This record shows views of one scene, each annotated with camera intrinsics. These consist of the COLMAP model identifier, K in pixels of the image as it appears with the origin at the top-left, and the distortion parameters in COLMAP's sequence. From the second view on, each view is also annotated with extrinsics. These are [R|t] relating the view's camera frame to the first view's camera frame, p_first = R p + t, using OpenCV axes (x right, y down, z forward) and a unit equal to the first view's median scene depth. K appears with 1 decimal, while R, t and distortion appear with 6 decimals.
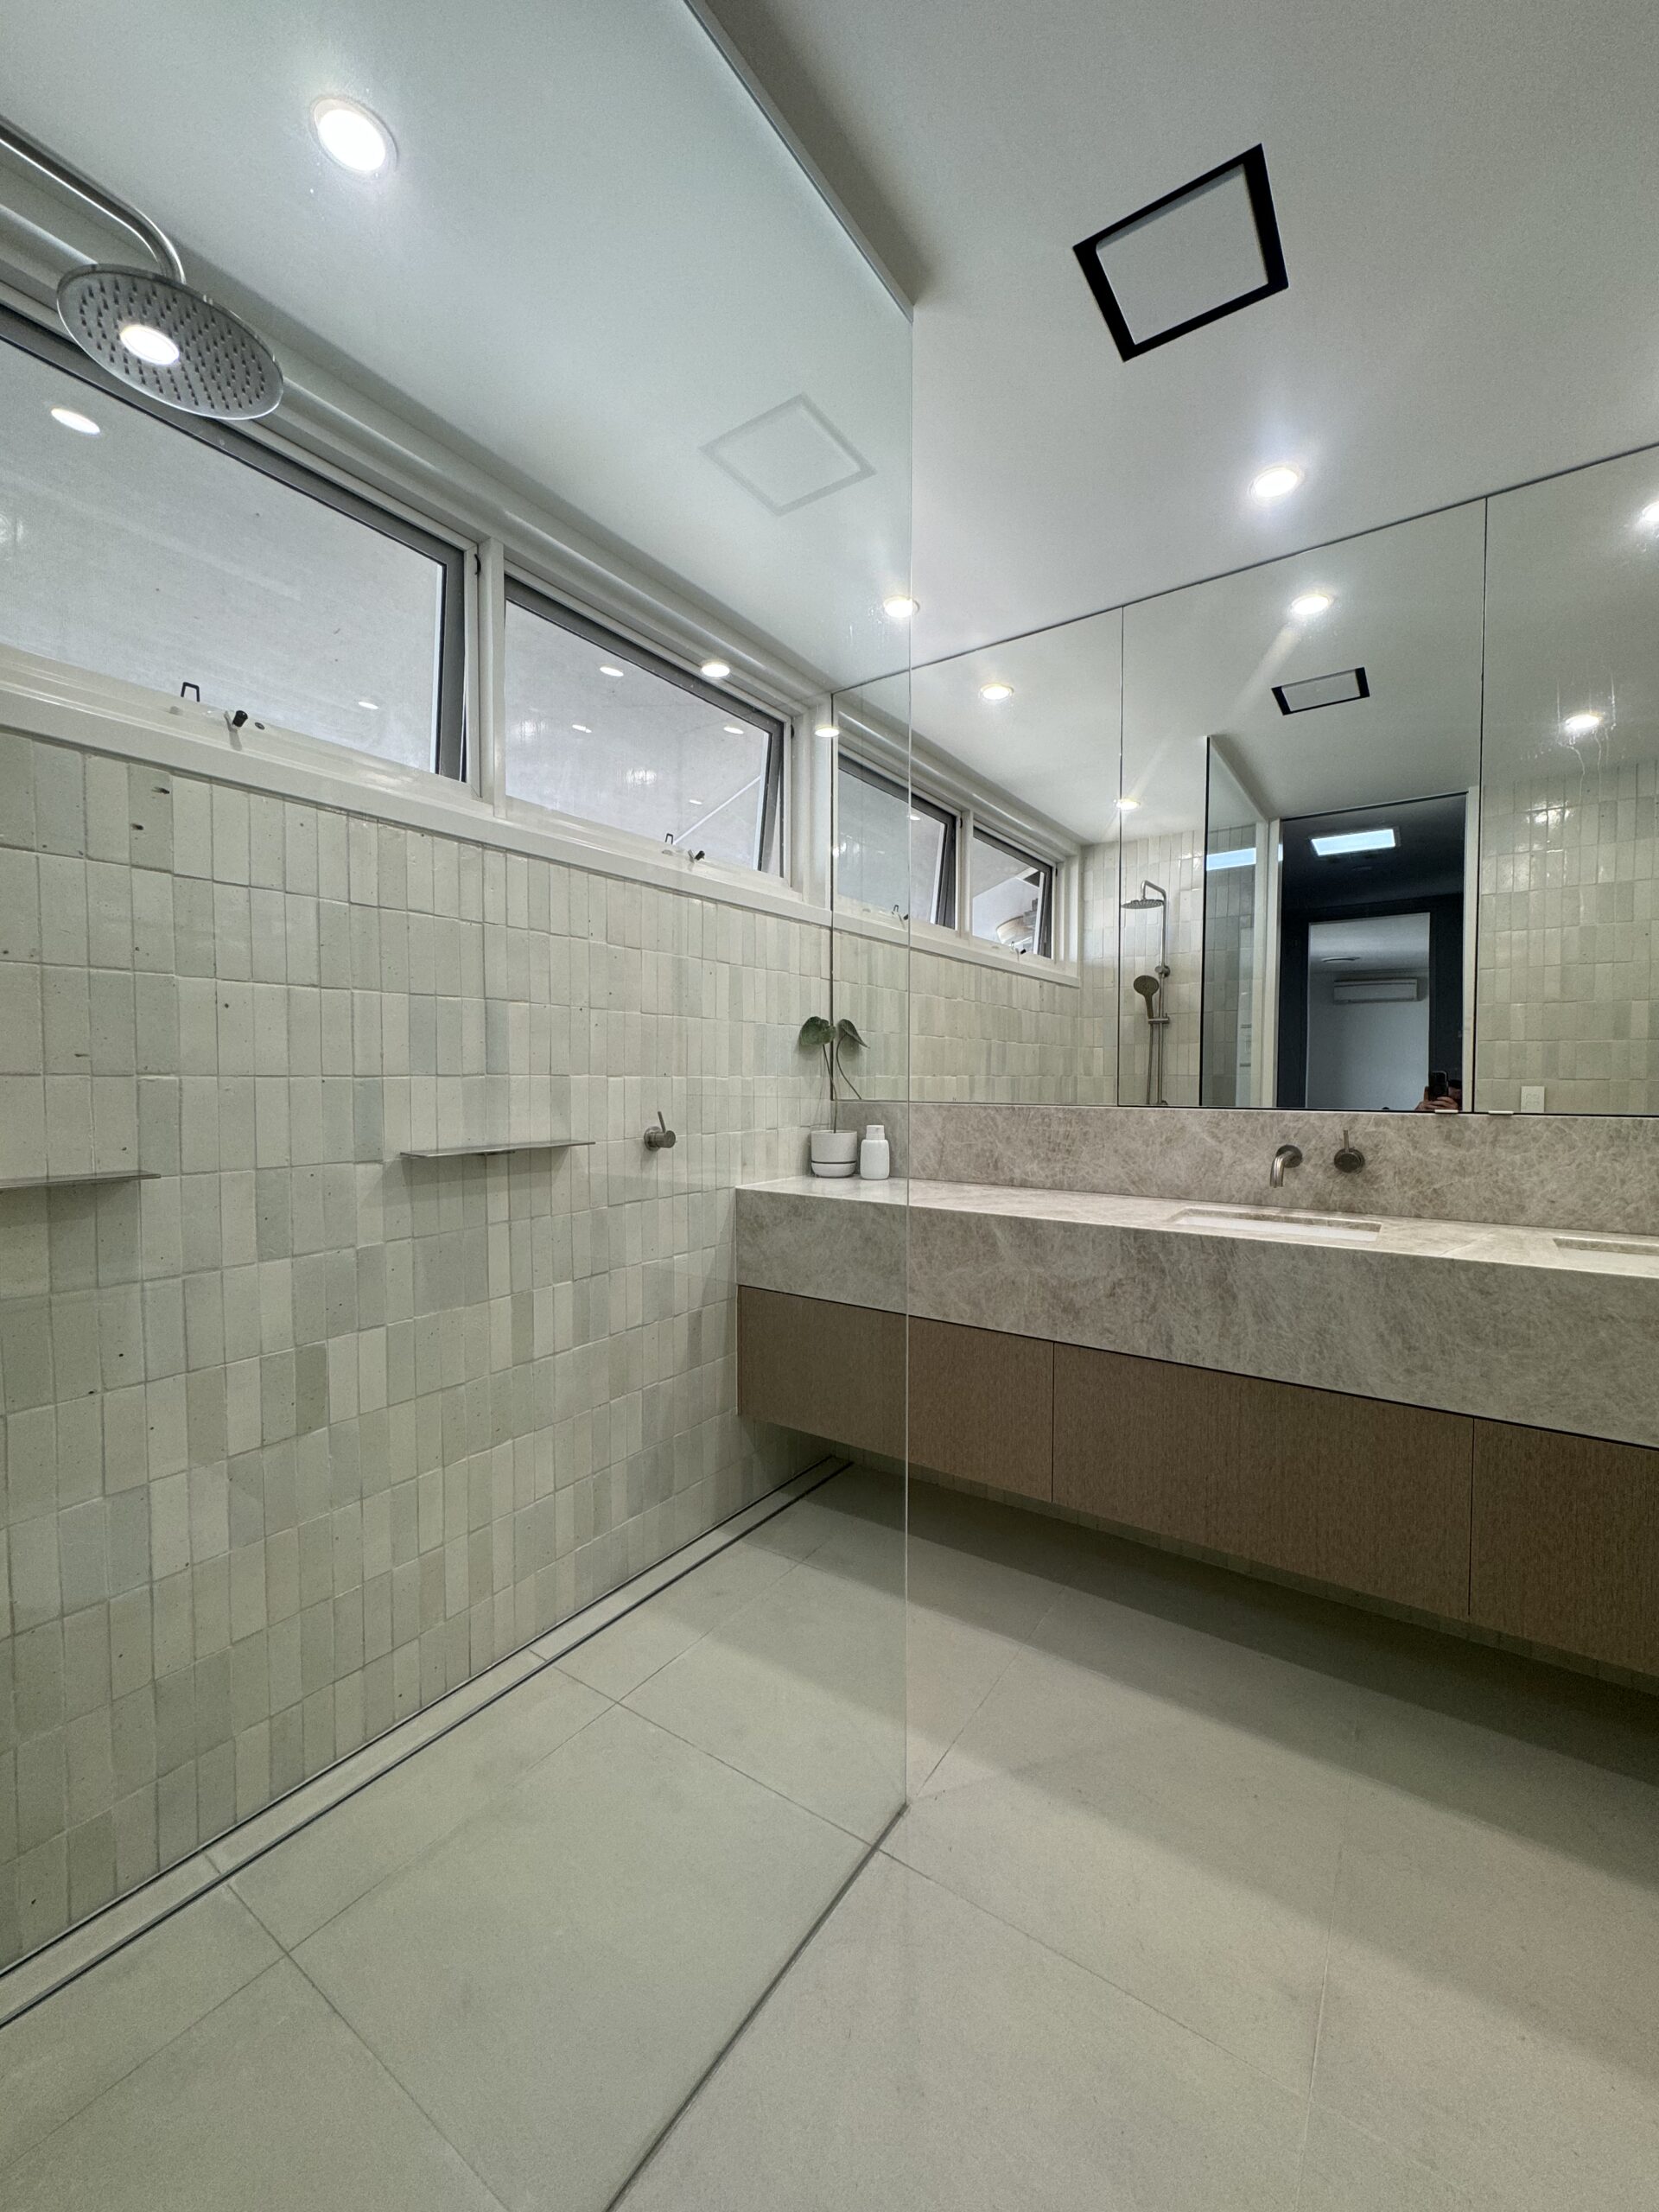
lens RADIAL K [[887.3, 0, 828.1], [0, 887.3, 1095.8], [0, 0, 1]] dist [0.001189, 0.000311]
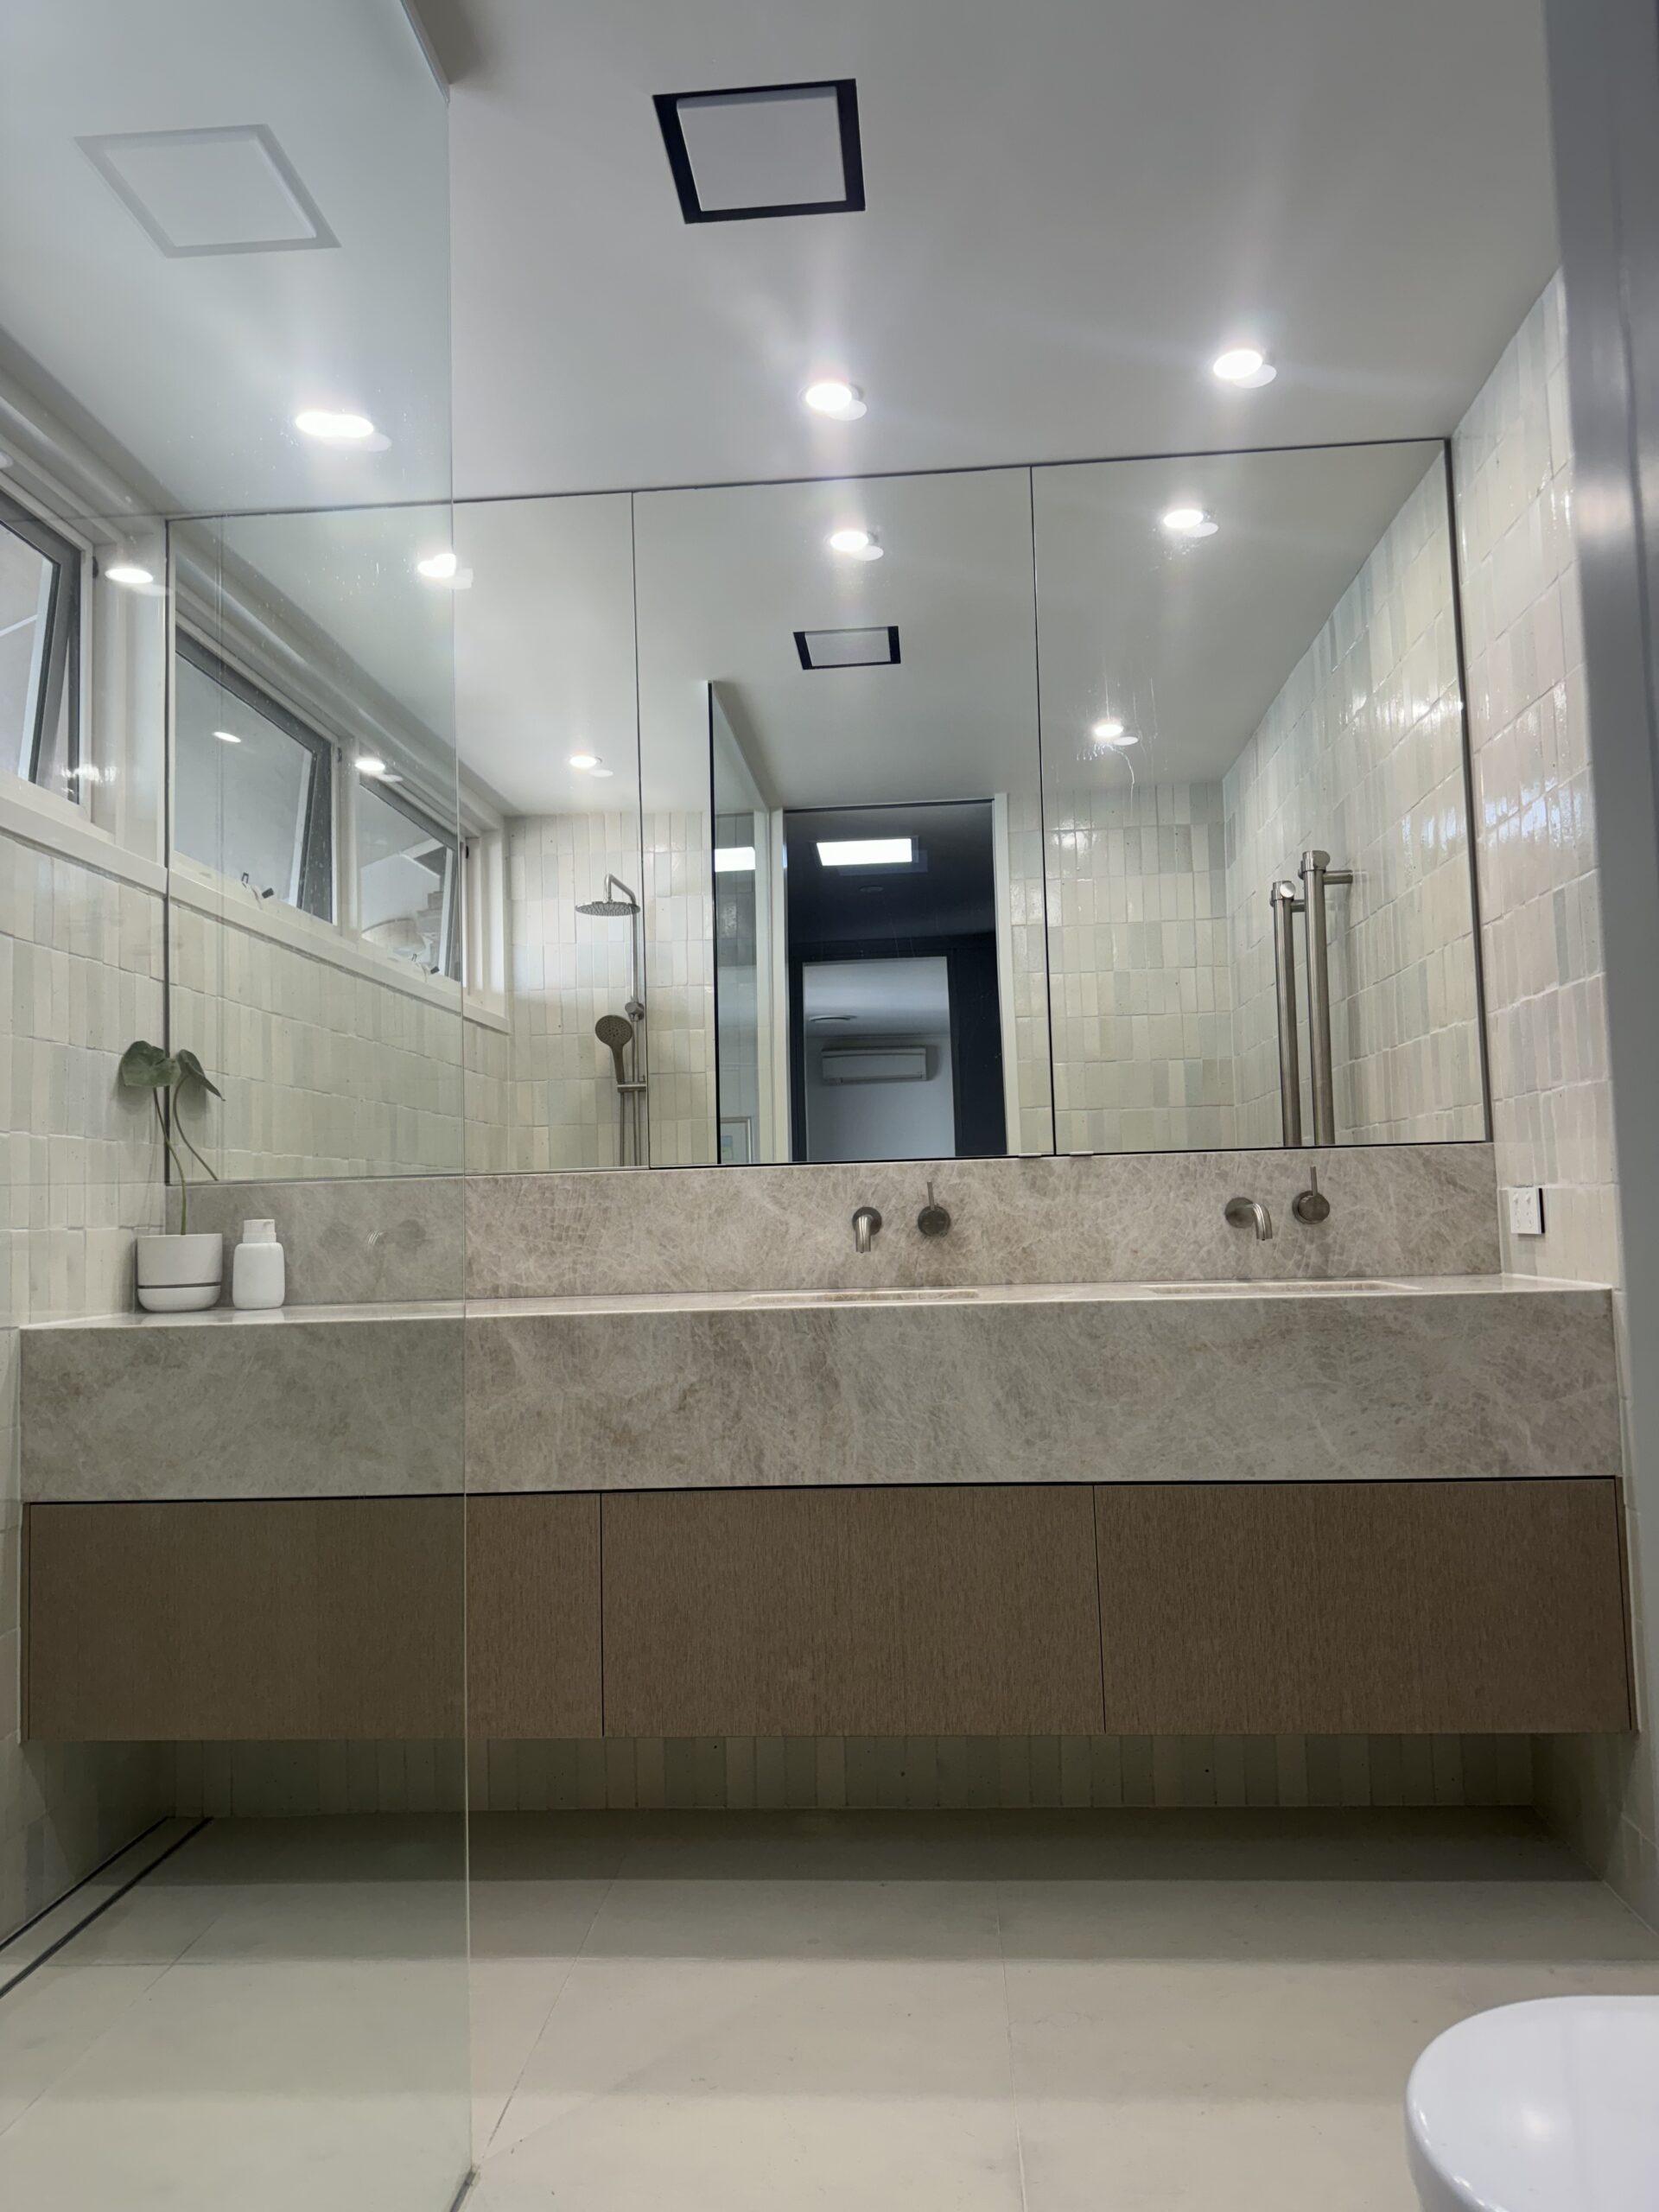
lens RADIAL K [[1557.0, 0, 832.1], [0, 1557.0, 1058.5], [0, 0, 1]] dist [0.160913, -0.194859]
pose [[0.859896, 0.024662, 0.509873, -0.221029], [0.040344, 0.992424, -0.116043, 0.087609], [-0.508872, 0.120355, 0.852387, -0.181500]]
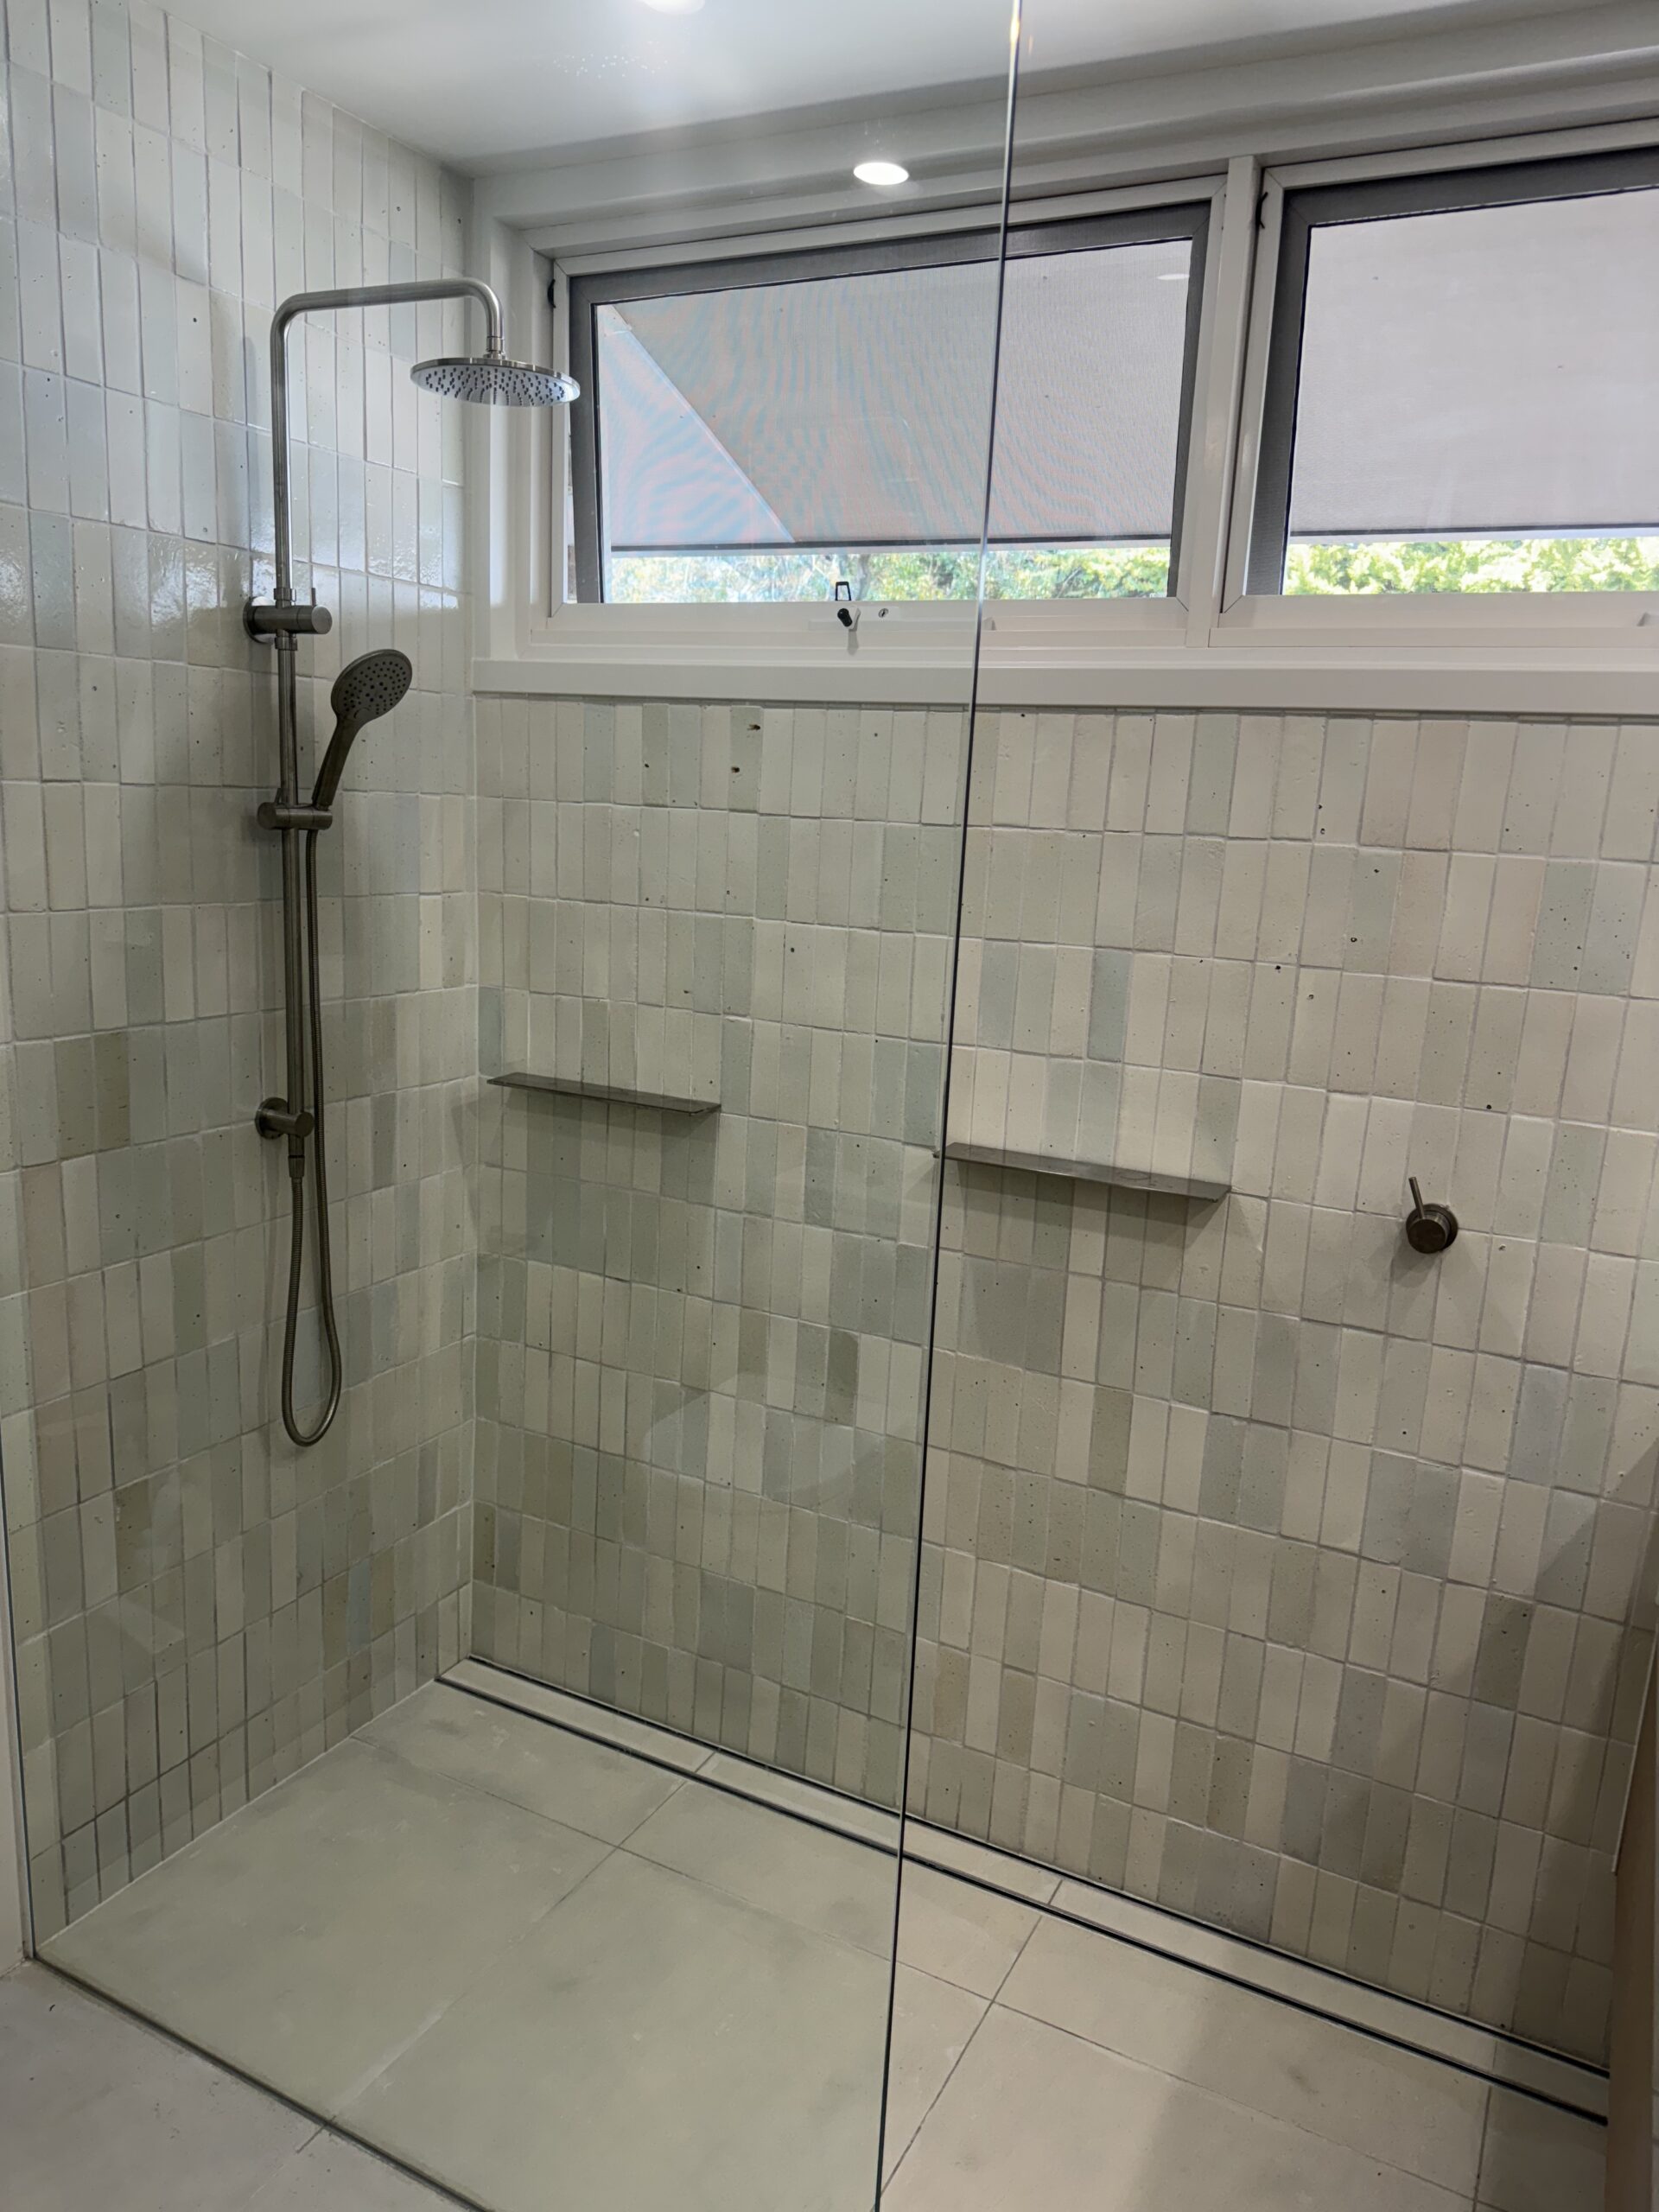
lens RADIAL K [[1546.5, 0, 829.5], [0, 1546.5, 1106.0], [0, 0, 1]] dist [0.166667, -0.309259]
pose [[0.124629, 0.198634, -0.972117, 0.684911], [-0.073390, 0.978918, 0.190615, -0.182970], [0.989485, 0.047588, 0.136579, 0.589701]]
